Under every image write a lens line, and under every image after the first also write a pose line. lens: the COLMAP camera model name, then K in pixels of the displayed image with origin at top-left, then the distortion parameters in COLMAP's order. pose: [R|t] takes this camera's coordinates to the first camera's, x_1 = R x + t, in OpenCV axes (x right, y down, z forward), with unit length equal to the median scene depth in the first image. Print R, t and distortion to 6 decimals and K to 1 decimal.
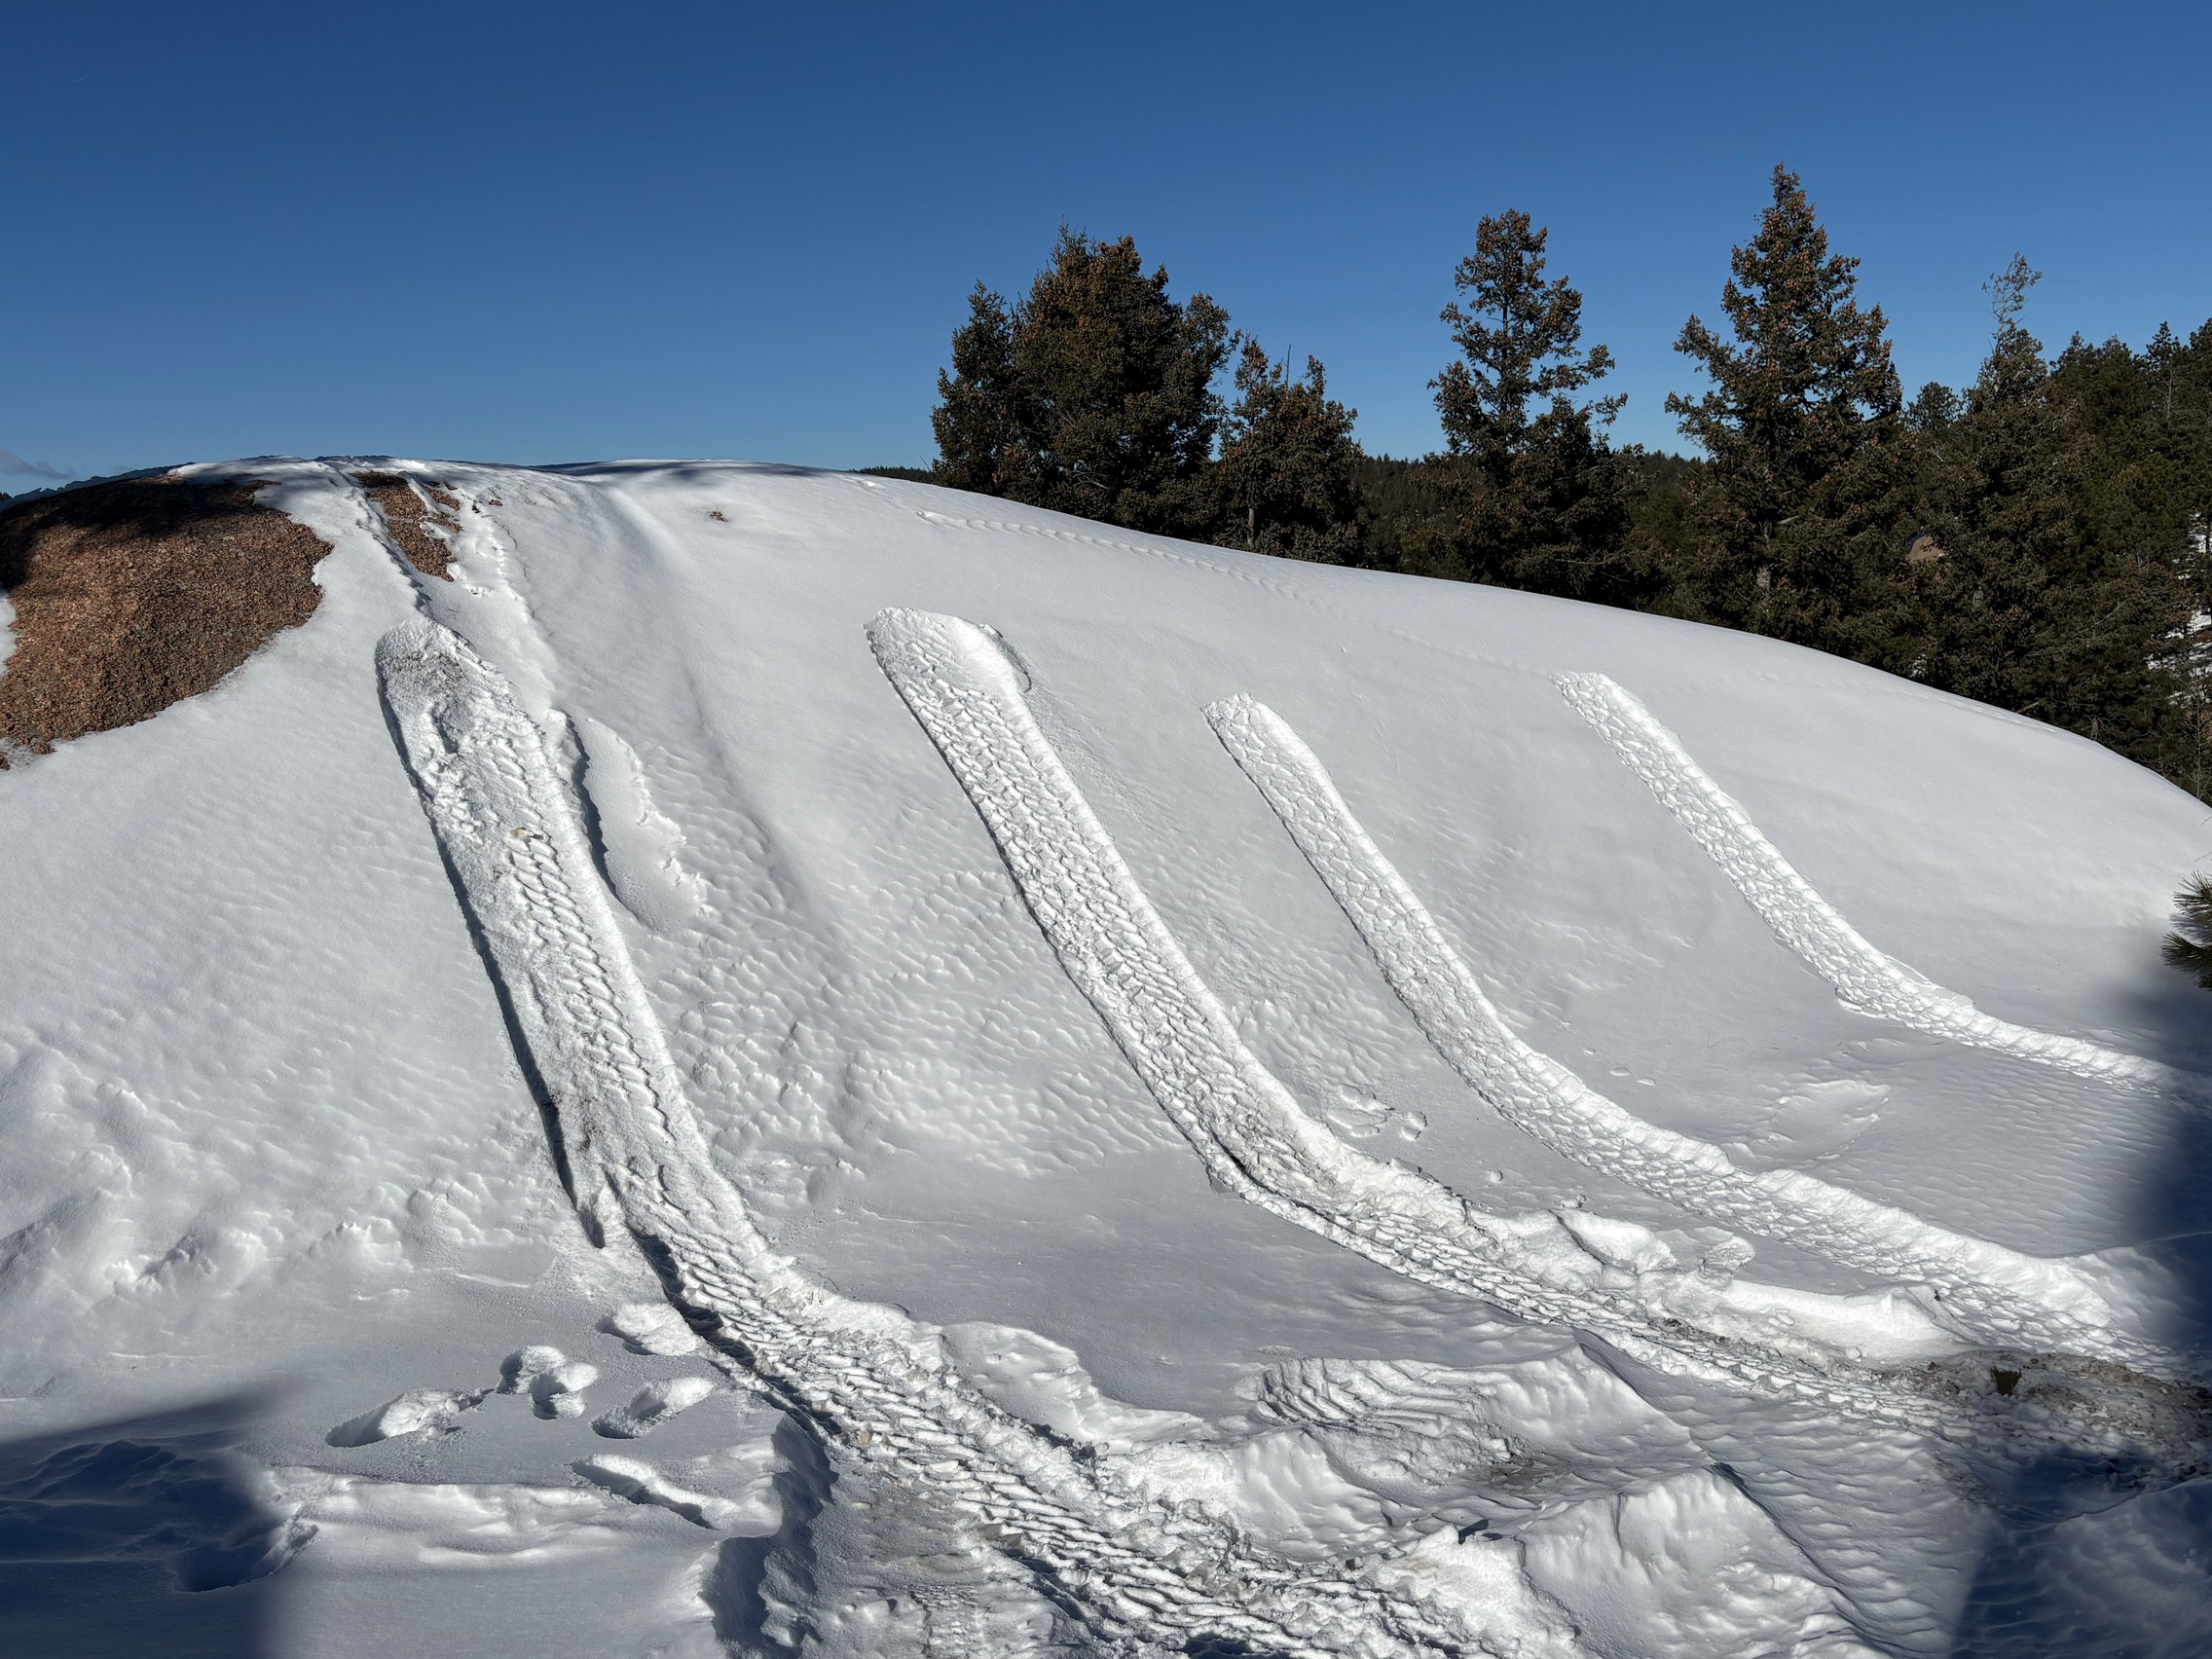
lens RADIAL K [[1902.9, 0, 1053.6], [0, 1902.9, 838.0], [0, 0, 1]] dist [-0.005817, -0.003276]
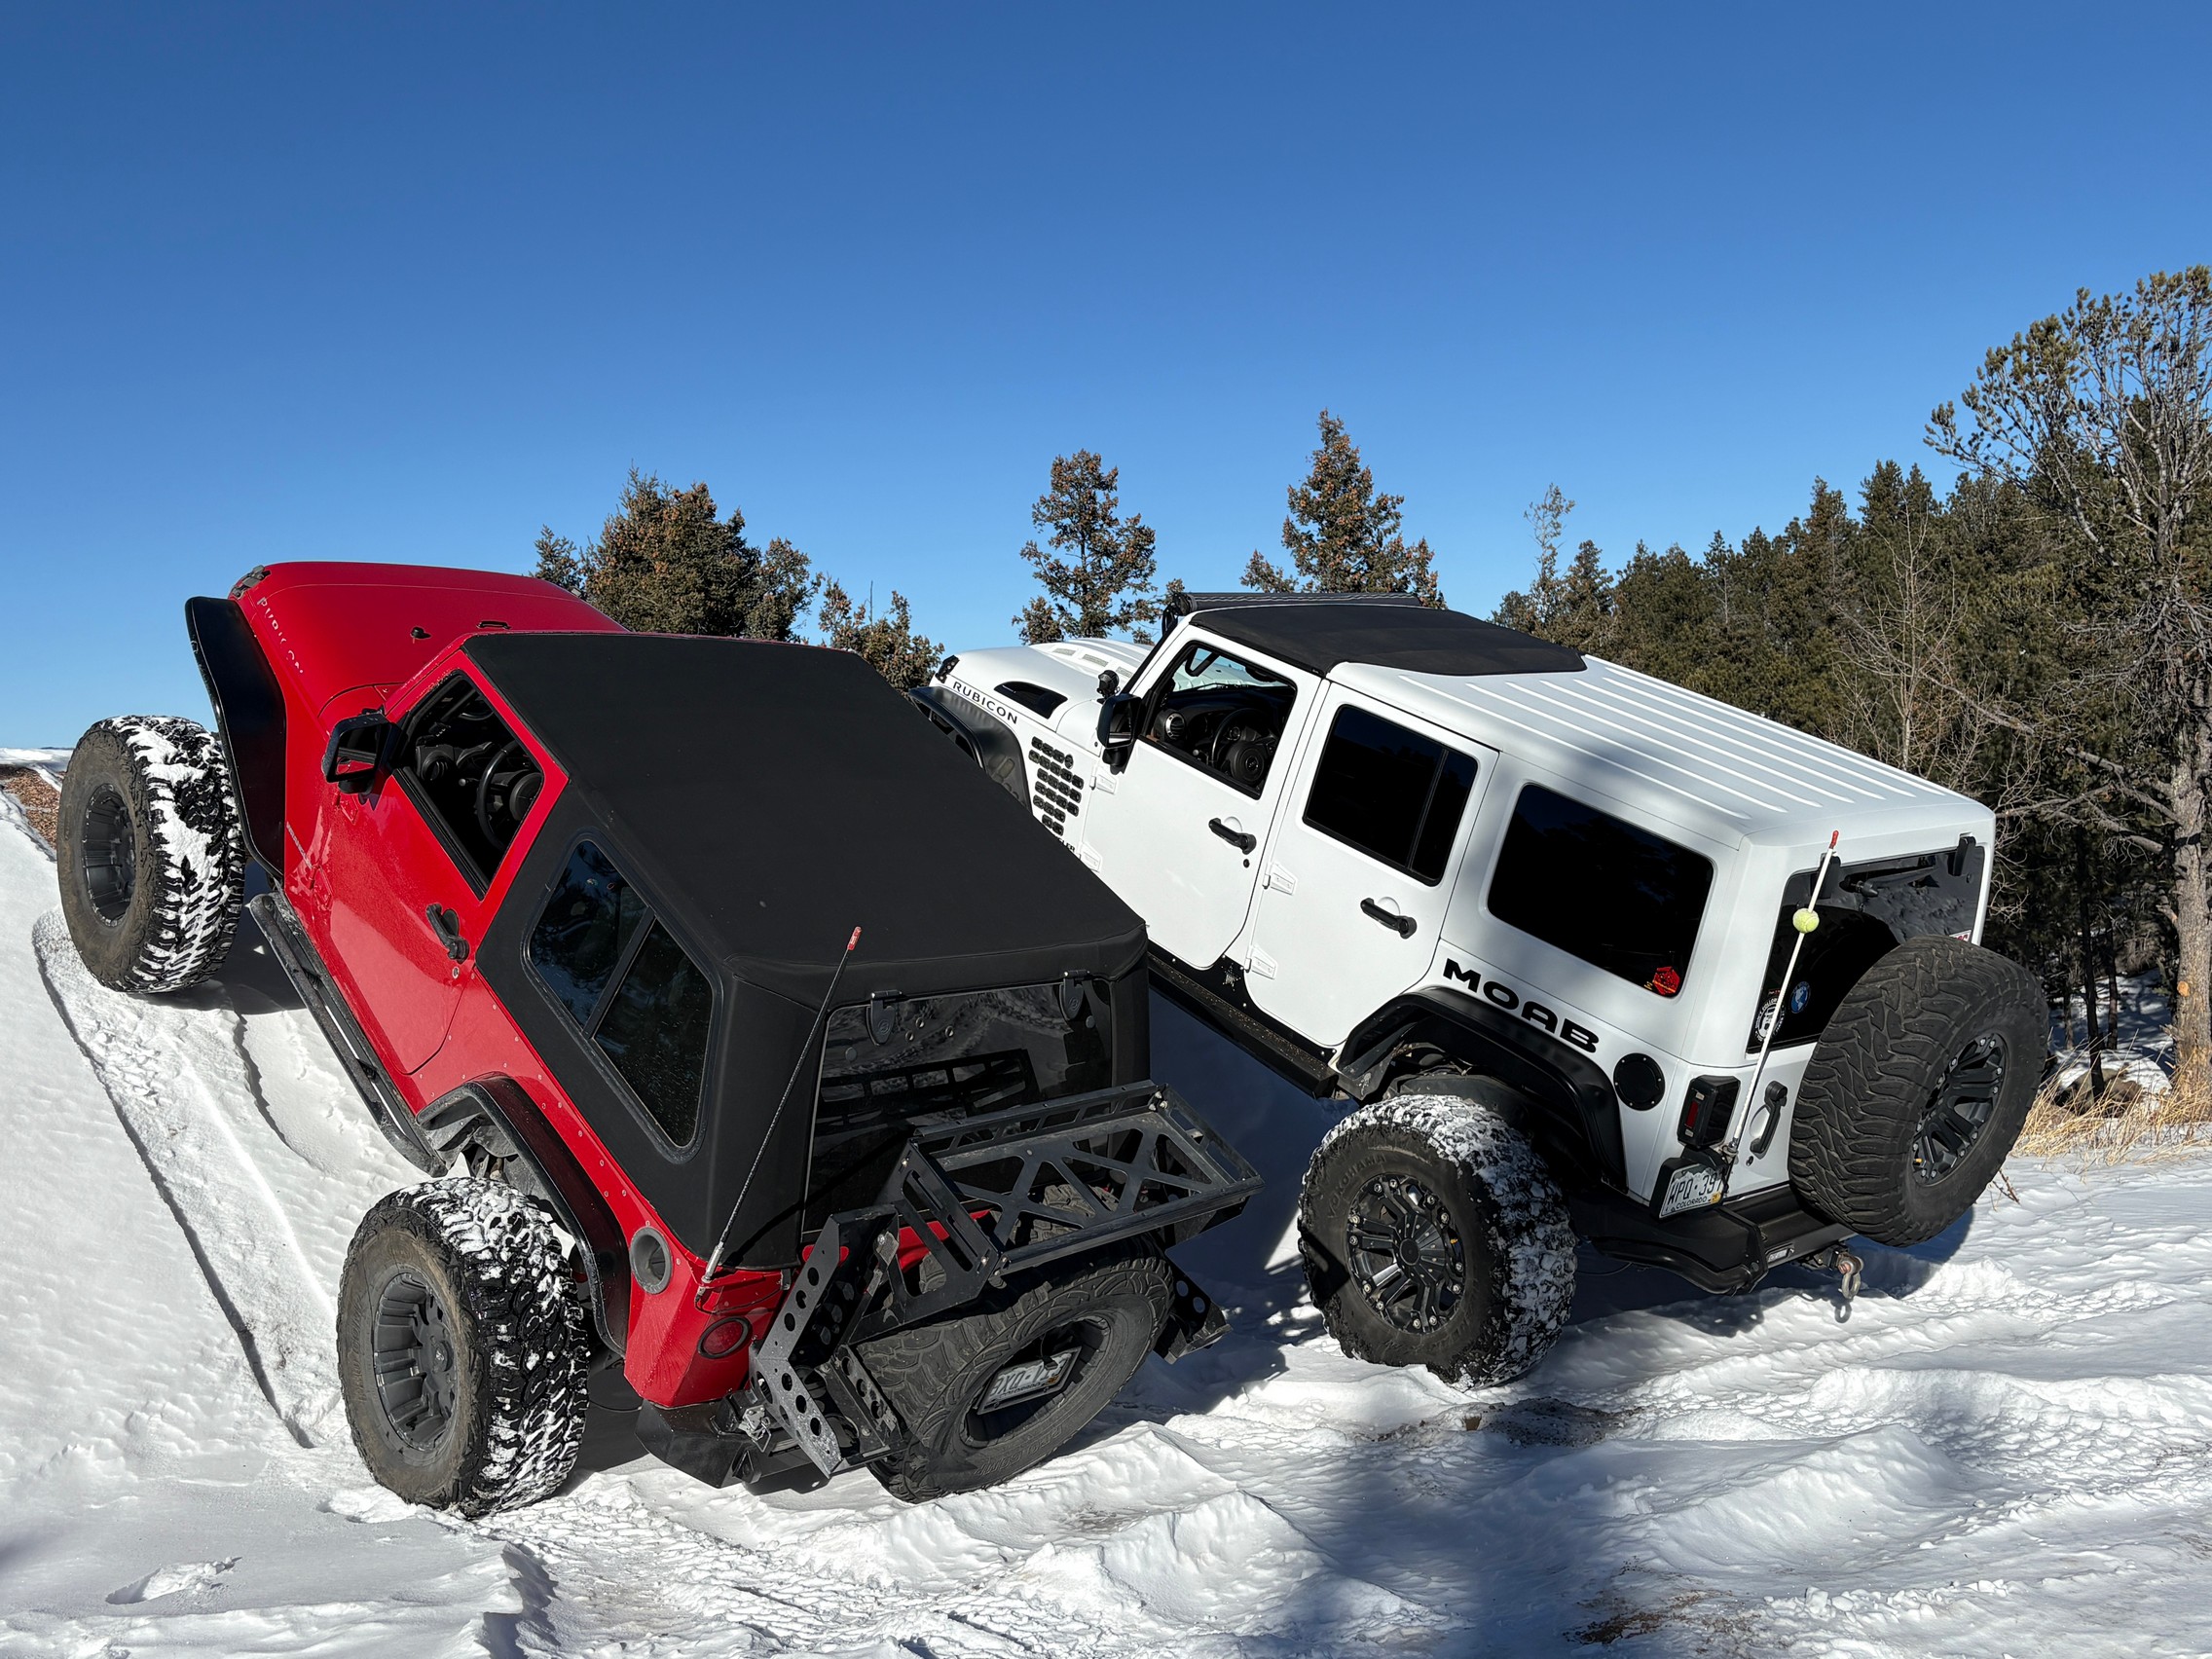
lens RADIAL K [[2127.7, 0, 1106.0], [0, 2127.7, 829.5], [0, 0, 1]] dist [0.193386, -0.368064]
pose [[0.973878, -0.042589, 0.223042, -0.043906], [0.070477, 0.990437, -0.118608, 0.033817], [-0.215858, 0.131229, 0.967566, -0.348118]]
